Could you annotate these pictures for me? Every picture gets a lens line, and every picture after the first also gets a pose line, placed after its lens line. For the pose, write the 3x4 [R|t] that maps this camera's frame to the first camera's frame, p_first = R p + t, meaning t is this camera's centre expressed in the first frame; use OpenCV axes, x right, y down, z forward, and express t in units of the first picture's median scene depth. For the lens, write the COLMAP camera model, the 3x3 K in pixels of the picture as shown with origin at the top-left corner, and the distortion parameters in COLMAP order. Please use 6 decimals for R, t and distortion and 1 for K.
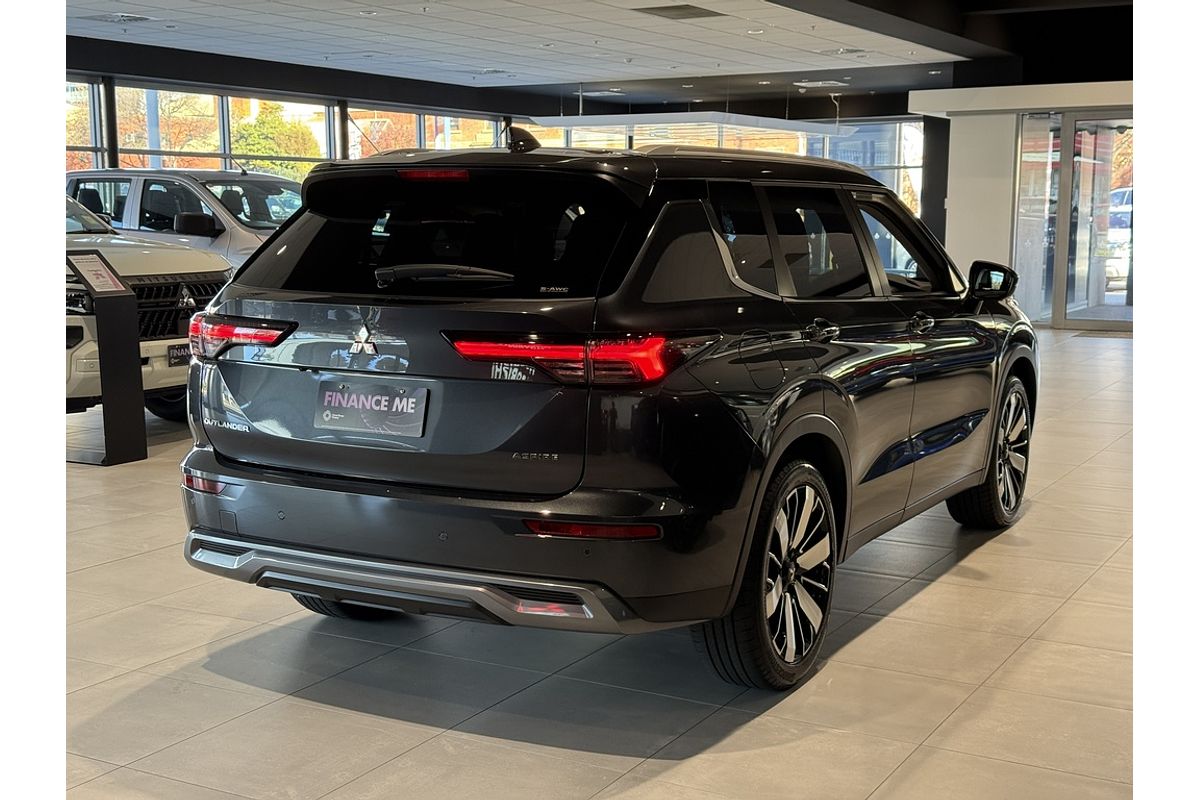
lens RADIAL K [[1524.0, 0, 600.0], [0, 1524.0, 400.0], [0, 0, 1]] dist [0.145289, -0.803579]
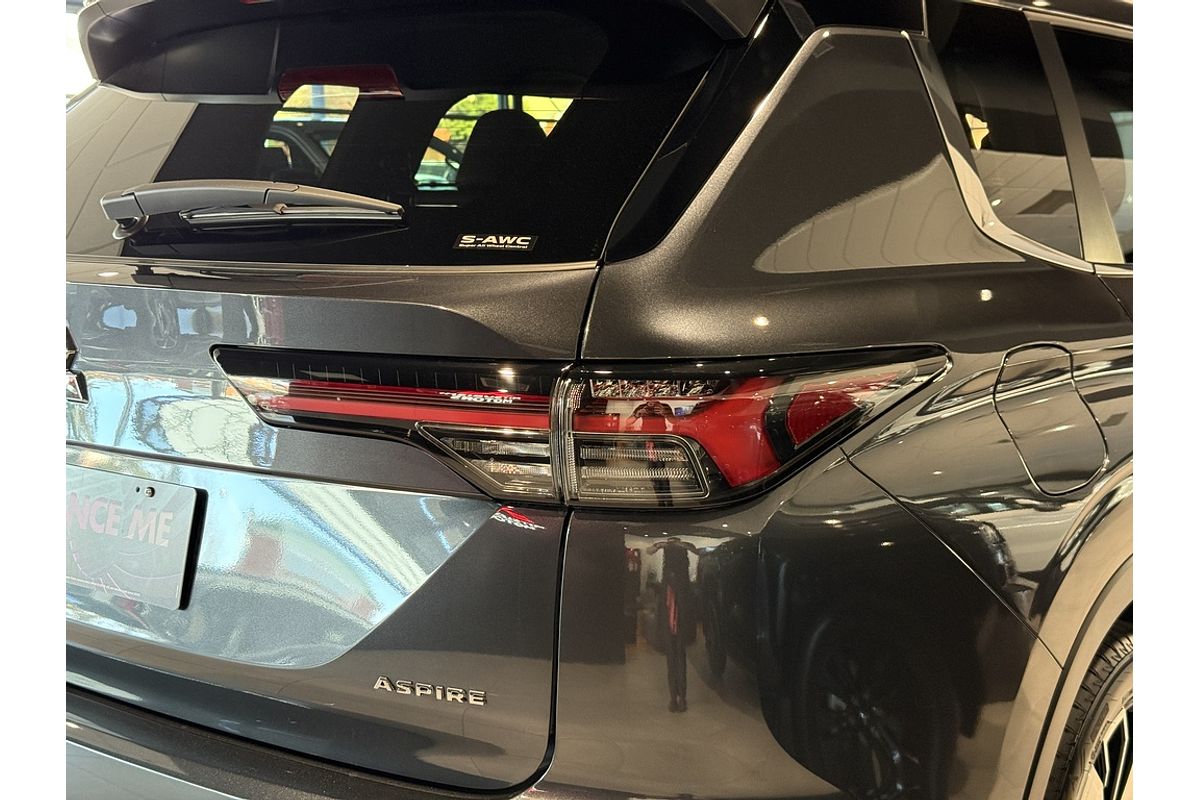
lens RADIAL K [[1524.0, 0, 600.0], [0, 1524.0, 400.0], [0, 0, 1]] dist [0.145289, -0.803579]
pose [[0.987341, 0.015669, -0.157834, 0.054349], [-0.013267, 0.999780, 0.016256, -0.038824], [0.158054, -0.013956, 0.987332, 0.616455]]
